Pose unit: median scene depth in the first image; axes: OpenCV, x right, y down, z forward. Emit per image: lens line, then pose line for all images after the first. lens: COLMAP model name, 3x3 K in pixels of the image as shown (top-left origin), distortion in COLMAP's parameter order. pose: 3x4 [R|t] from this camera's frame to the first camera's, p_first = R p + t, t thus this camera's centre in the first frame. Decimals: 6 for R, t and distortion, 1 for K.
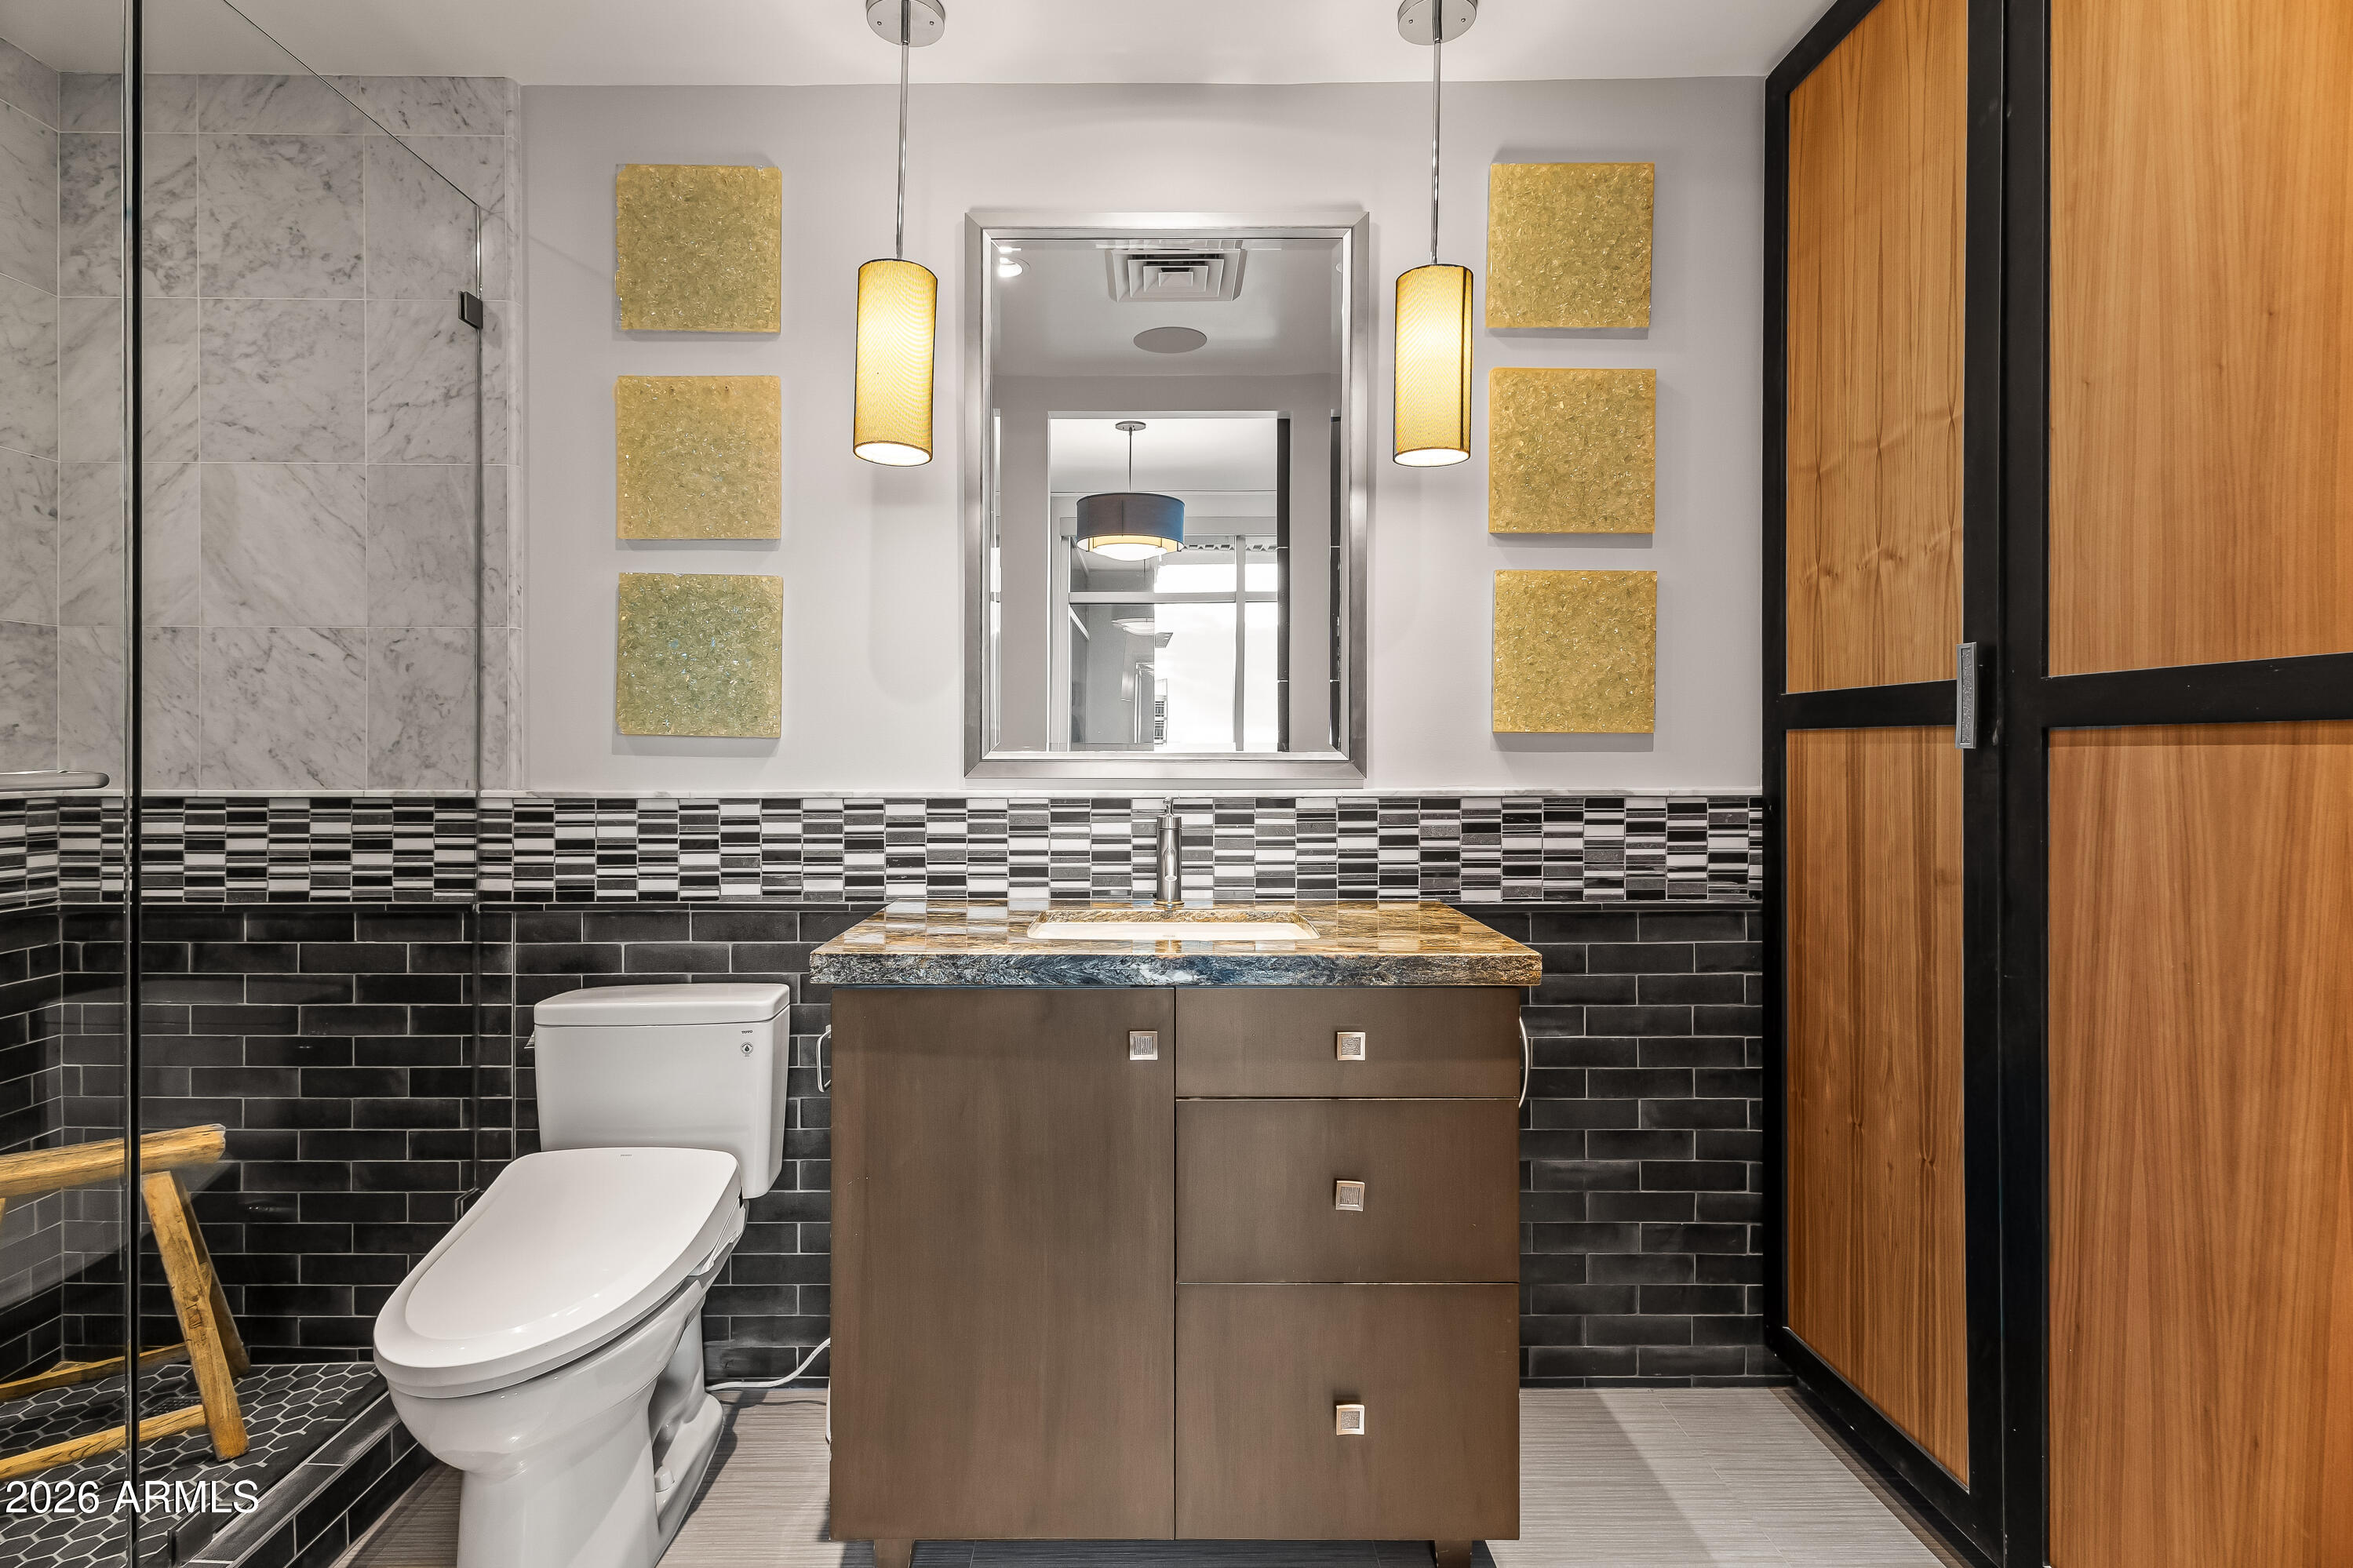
lens RADIAL K [[1112.5, 0, 1168.9], [0, 1112.5, 764.9], [0, 0, 1]] dist [0.009859, -0.003426]
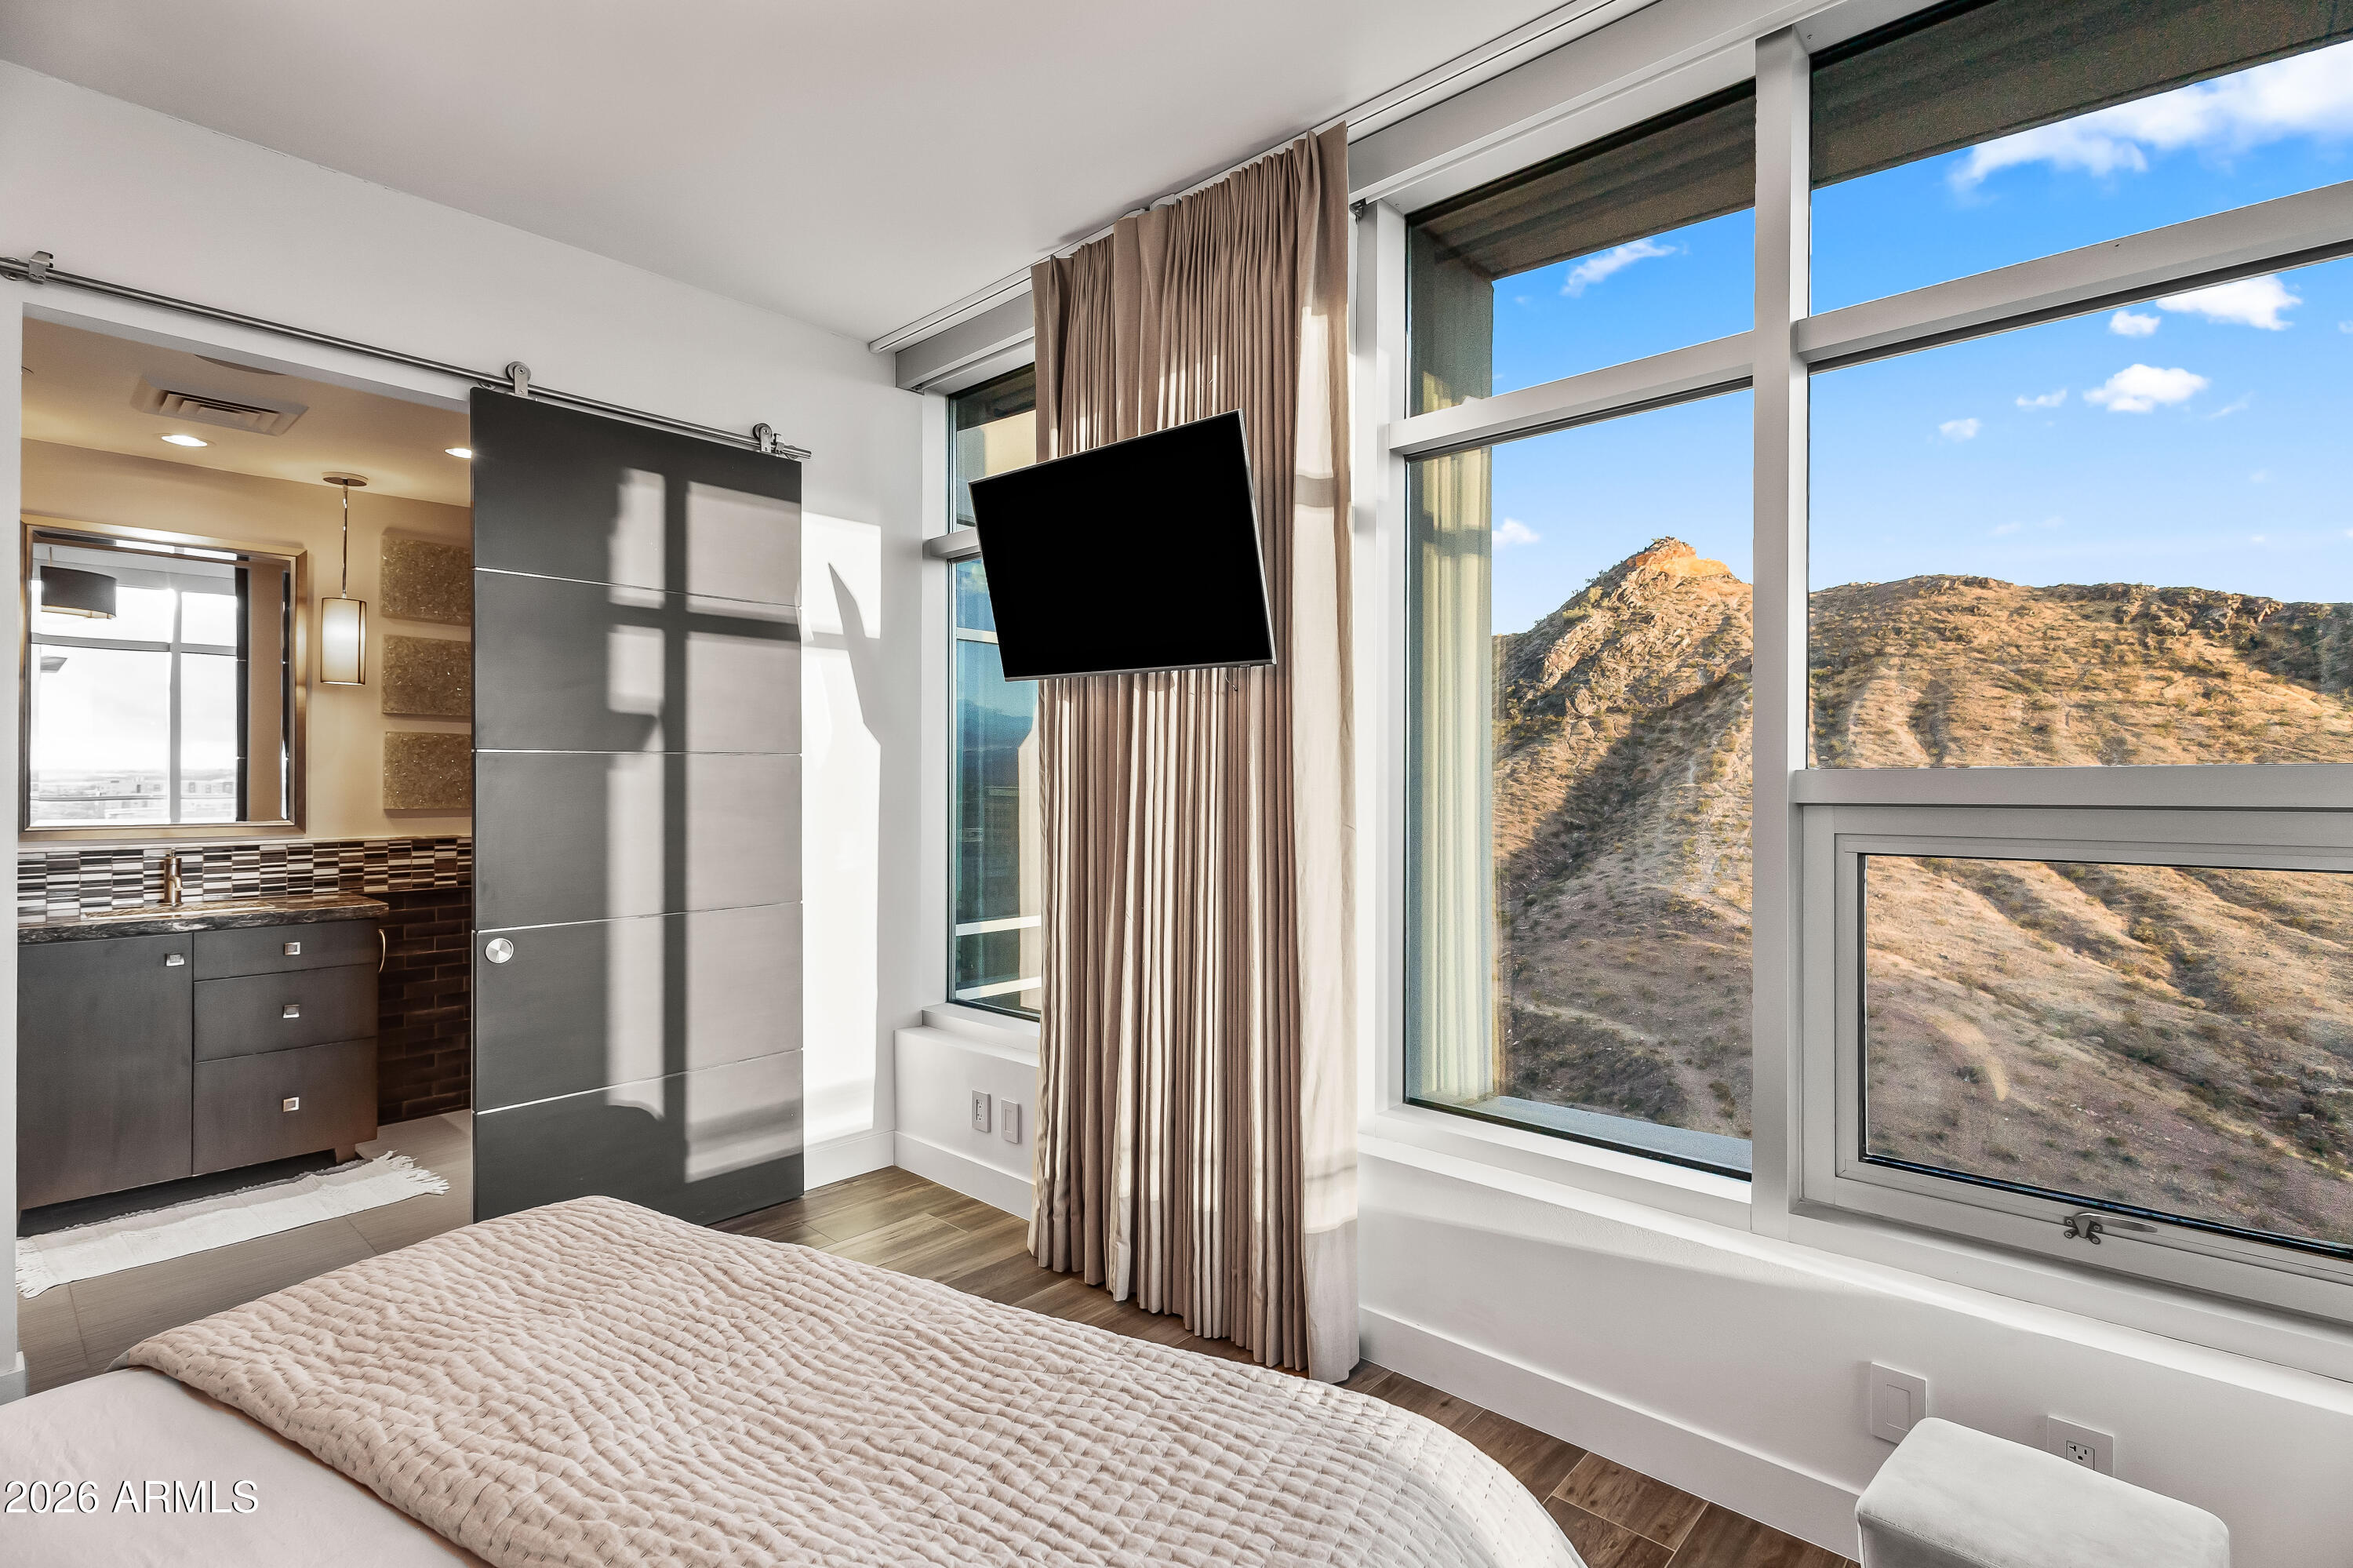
lens RADIAL K [[1112.7, 0, 1185.6], [0, 1112.7, 777.5], [0, 0, 1]] dist [0.009859, -0.003426]
pose [[0.683890, 0.002113, 0.729582, -0.206039], [0.007002, 0.999931, -0.009460, -0.058687], [-0.729551, 0.011578, 0.683828, -1.519276]]
